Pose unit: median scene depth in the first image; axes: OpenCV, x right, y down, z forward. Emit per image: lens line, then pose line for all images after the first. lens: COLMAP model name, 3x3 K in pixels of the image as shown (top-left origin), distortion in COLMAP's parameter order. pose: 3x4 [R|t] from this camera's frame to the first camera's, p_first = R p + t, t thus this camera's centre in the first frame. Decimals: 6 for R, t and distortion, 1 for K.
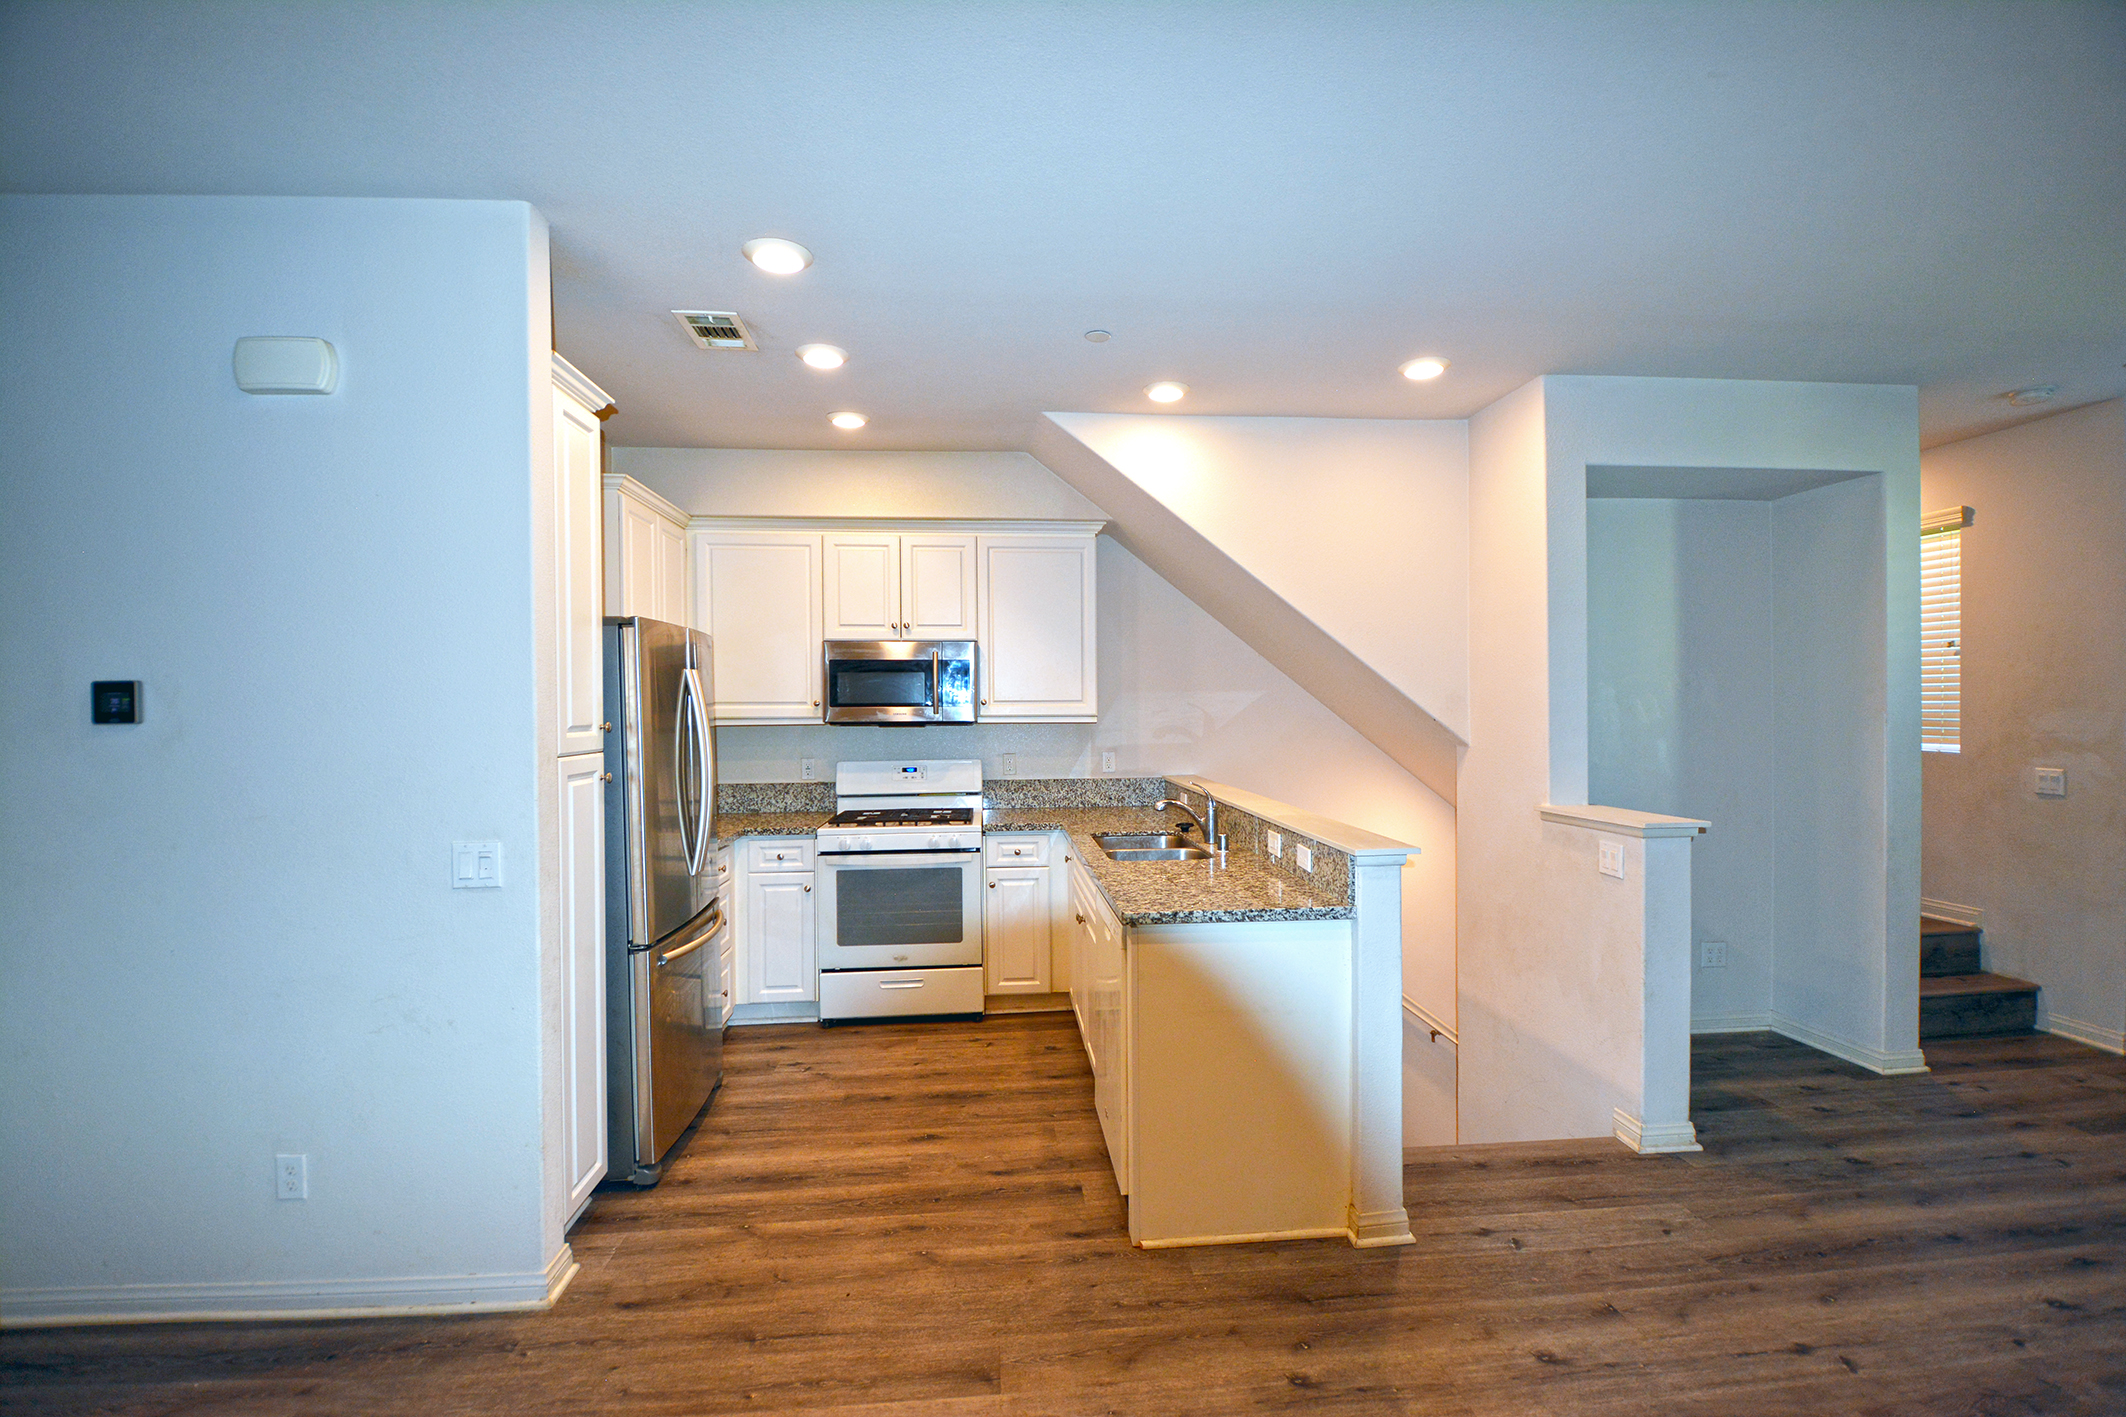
lens RADIAL K [[920.2, 0, 1066.0], [0, 920.2, 720.3], [0, 0, 1]] dist [0.023876, -0.028497]
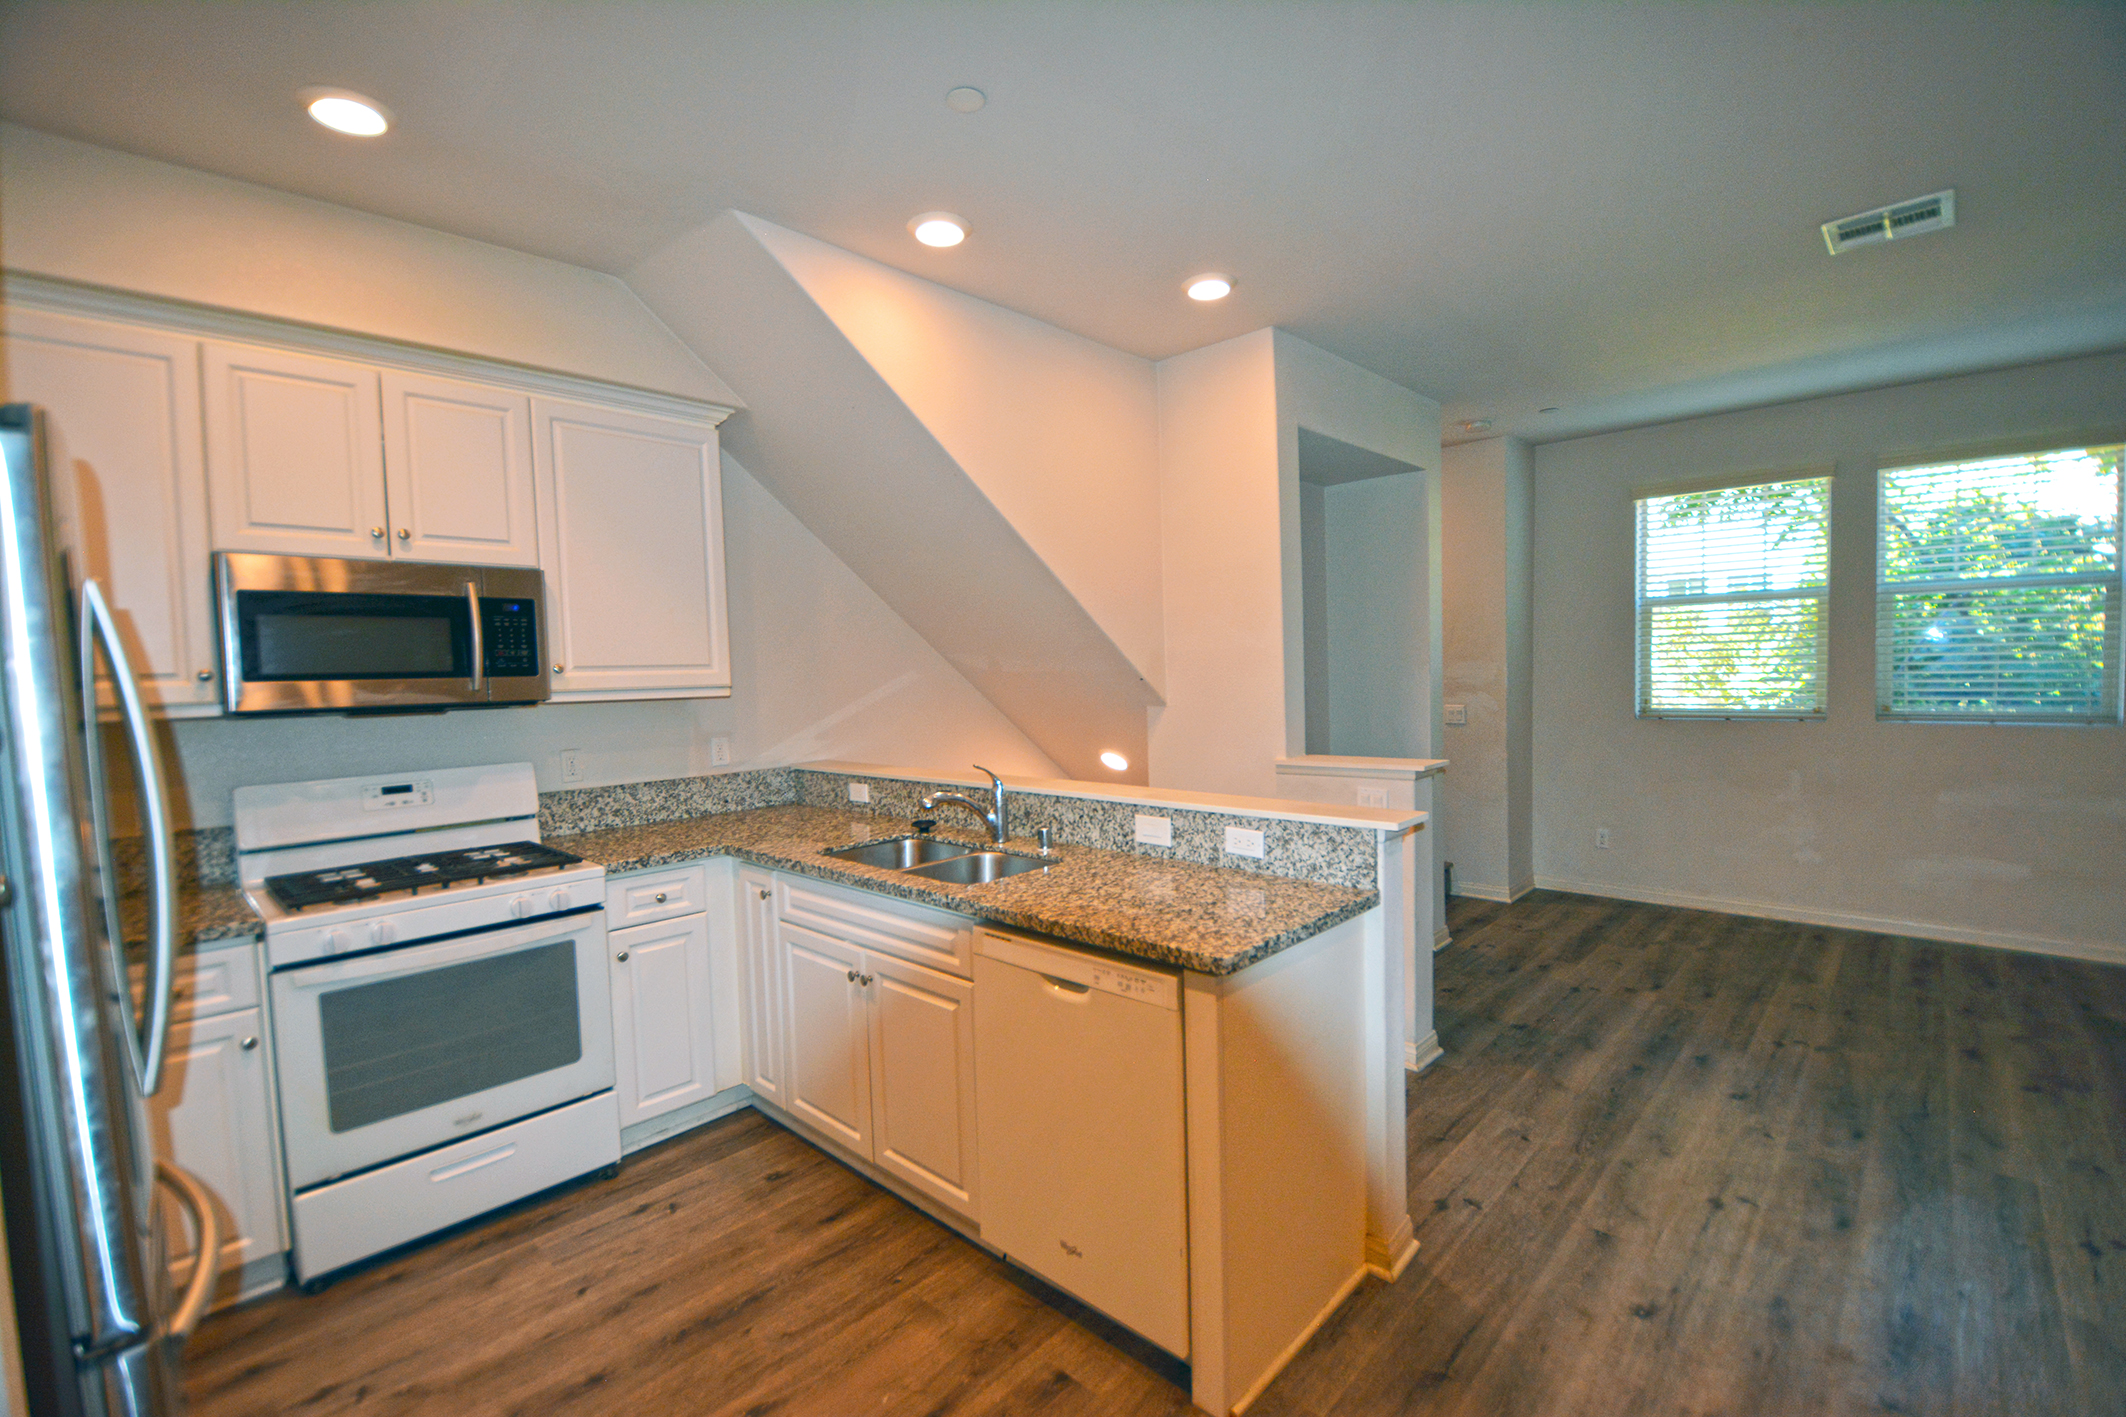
lens RADIAL K [[920.2, 0, 1066.0], [0, 920.2, 720.3], [0, 0, 1]] dist [0.023876, -0.028497]
pose [[0.746690, -0.050622, 0.663243, -0.317457], [0.032950, 0.998691, 0.039129, 0.002334], [-0.664355, -0.007363, 0.747381, 0.388860]]
